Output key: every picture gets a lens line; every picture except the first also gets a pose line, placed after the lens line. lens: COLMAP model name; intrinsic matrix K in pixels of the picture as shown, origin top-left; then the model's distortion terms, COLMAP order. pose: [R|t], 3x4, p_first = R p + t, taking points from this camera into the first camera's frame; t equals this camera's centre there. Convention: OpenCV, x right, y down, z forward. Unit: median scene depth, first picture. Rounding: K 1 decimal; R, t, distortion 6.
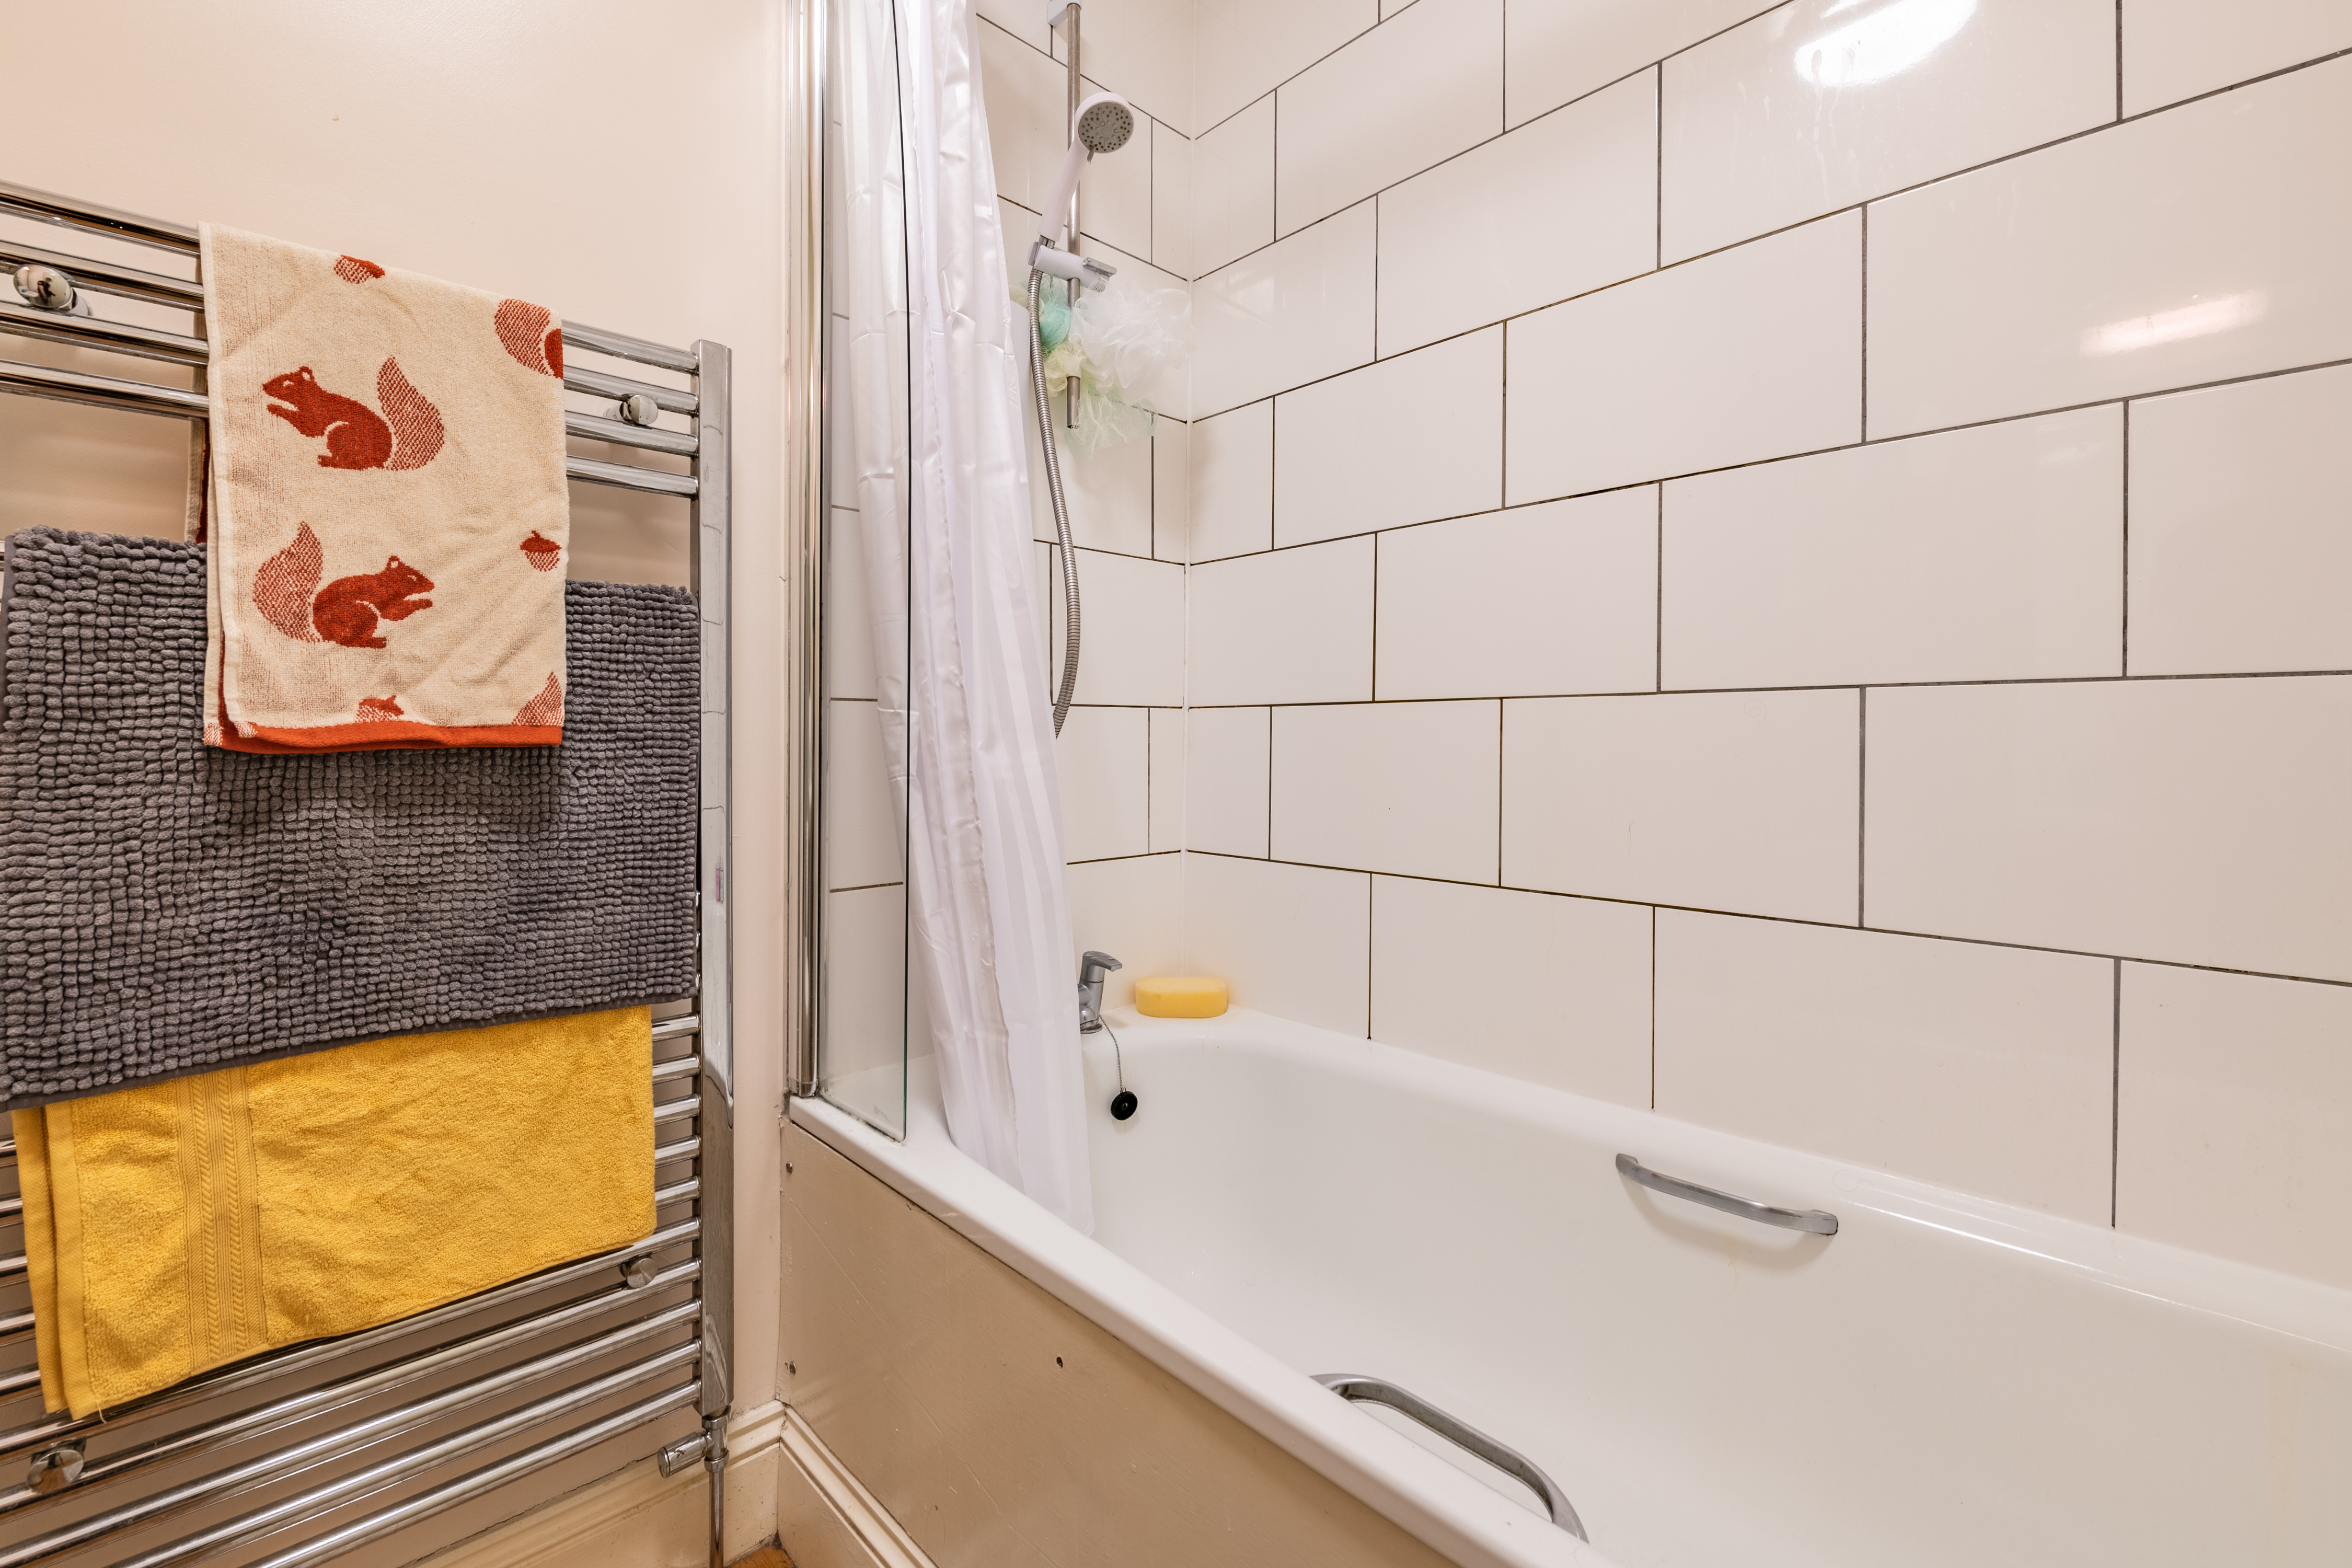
lens RADIAL K [[977.8, 0, 1257.0], [0, 977.8, 741.2], [0, 0, 1]] dist [-0.000584, -0.002802]
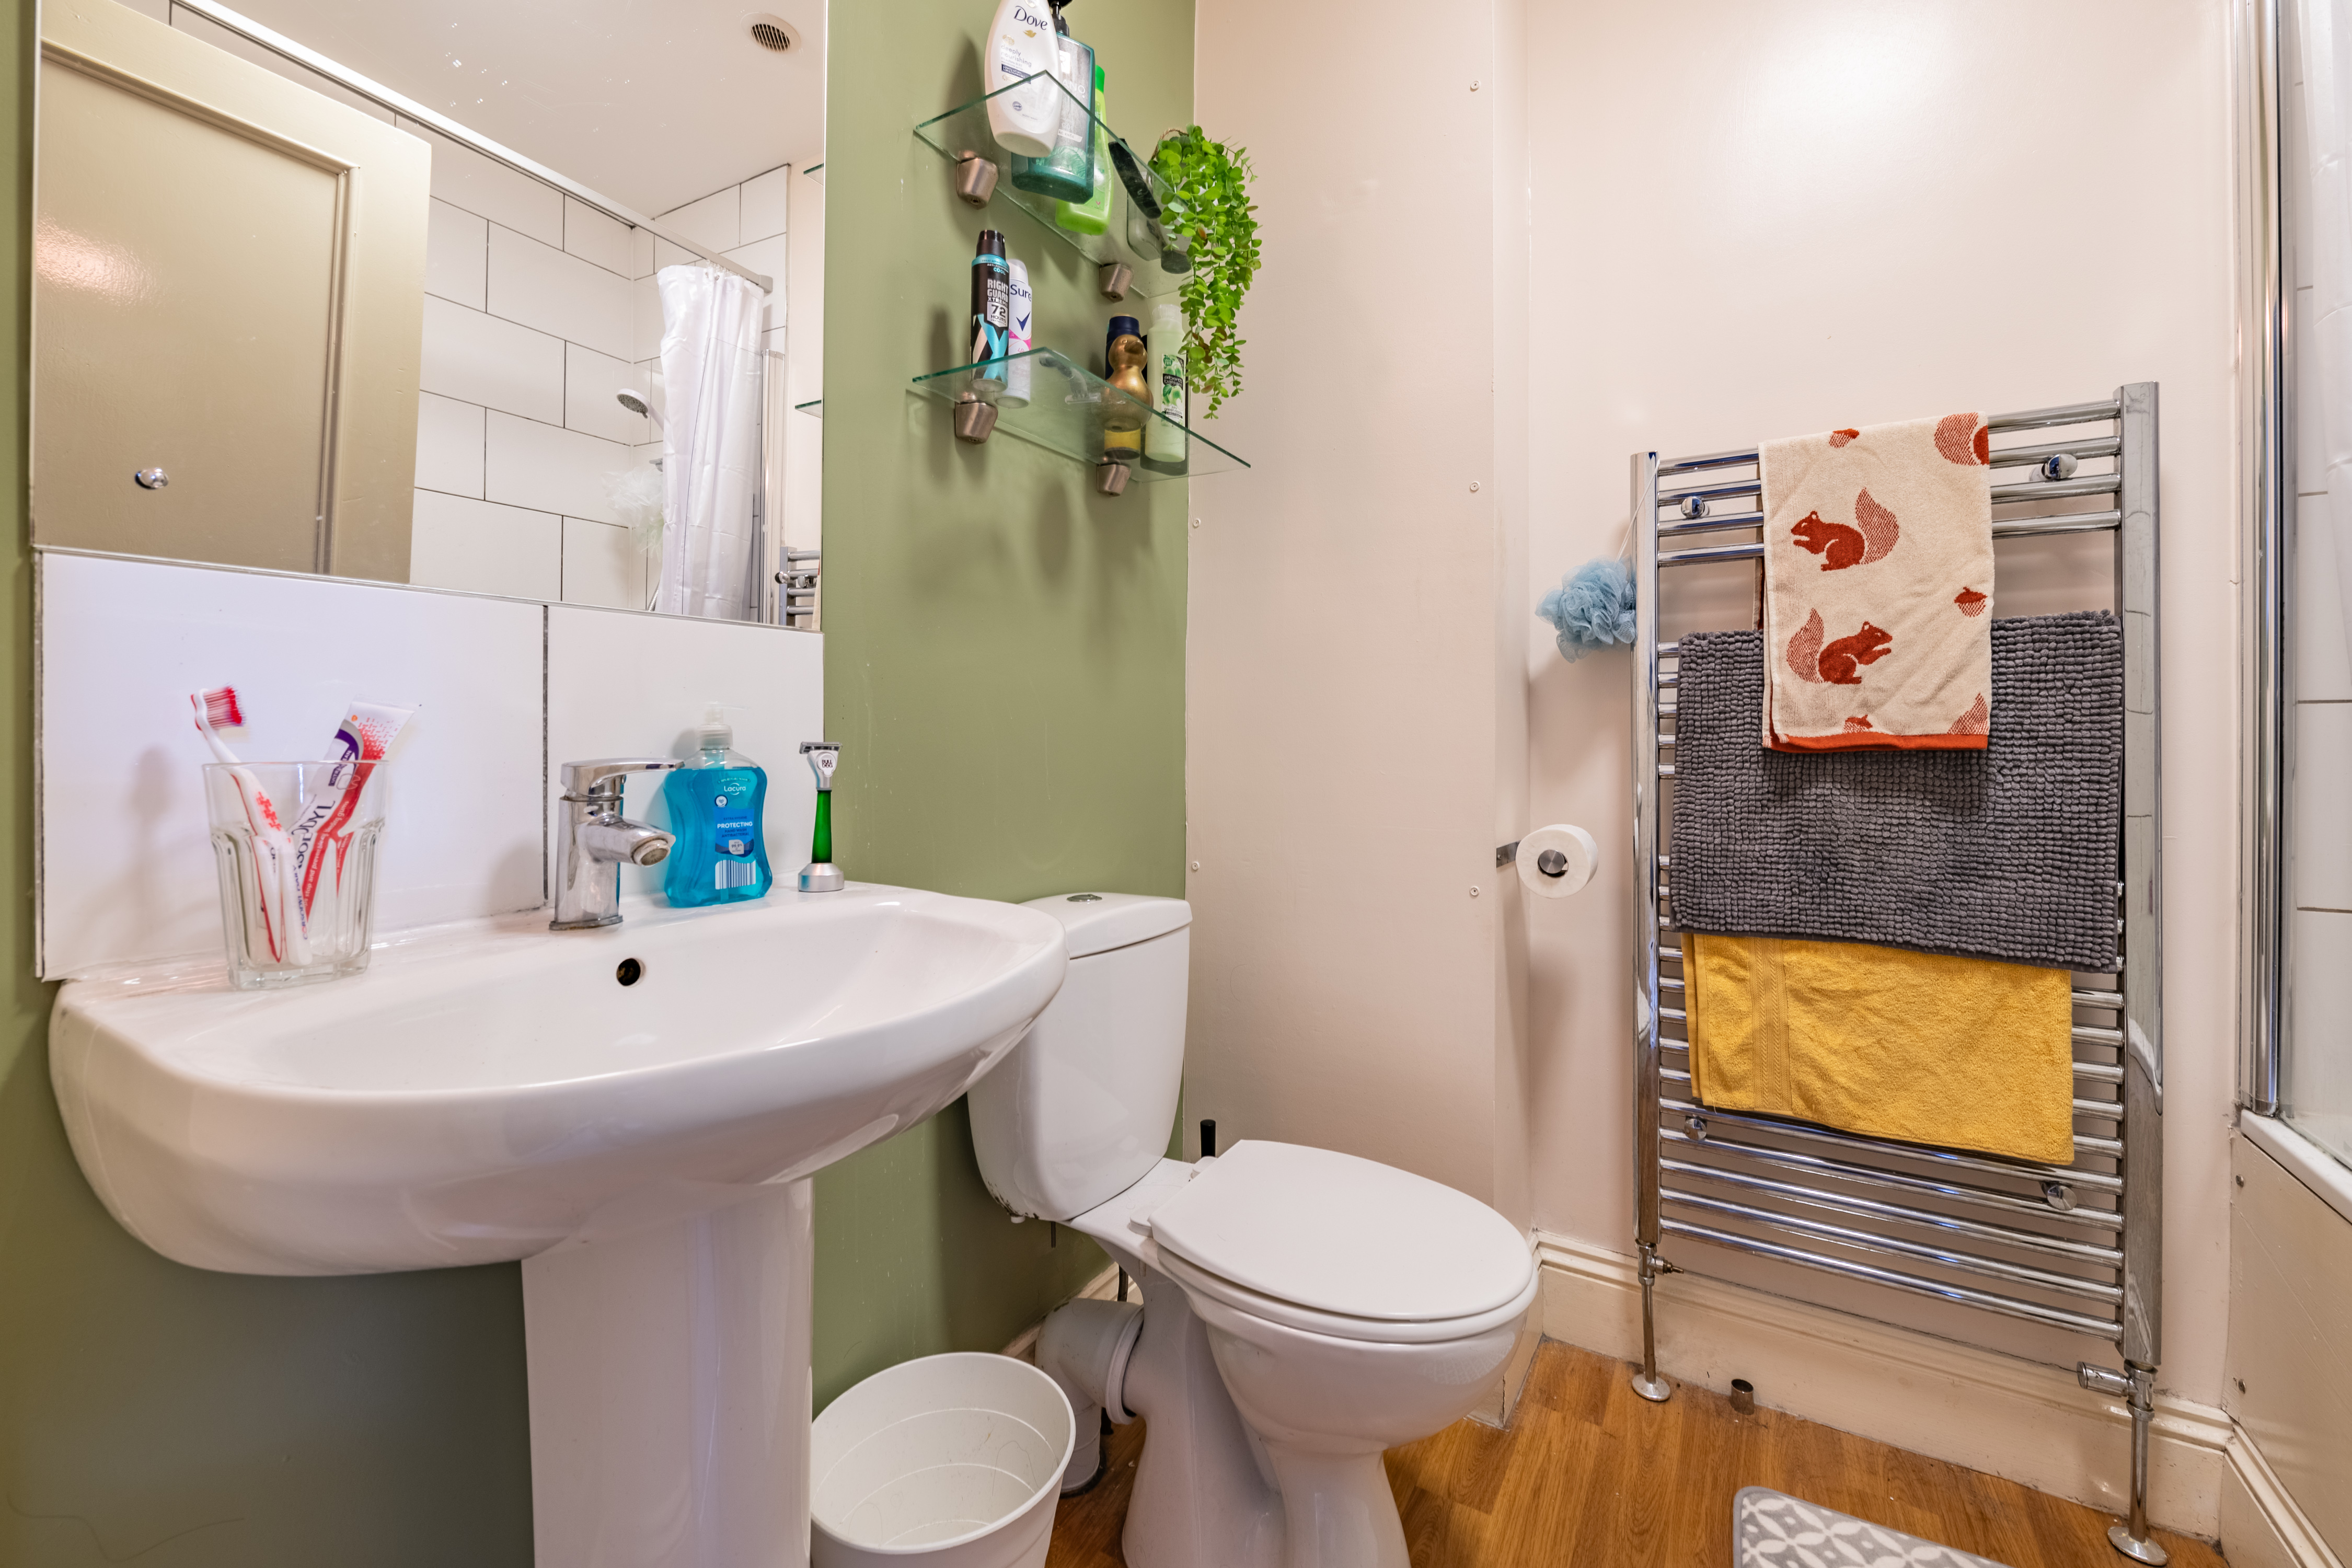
lens RADIAL K [[977.8, 0, 1137.2], [0, 977.8, 732.7], [0, 0, 1]] dist [-0.000584, -0.002802]
pose [[0.192429, -0.004885, -0.981299, 0.352435], [-0.003488, 0.999978, -0.005662, -0.007011], [0.981305, 0.004512, 0.192407, -0.367029]]
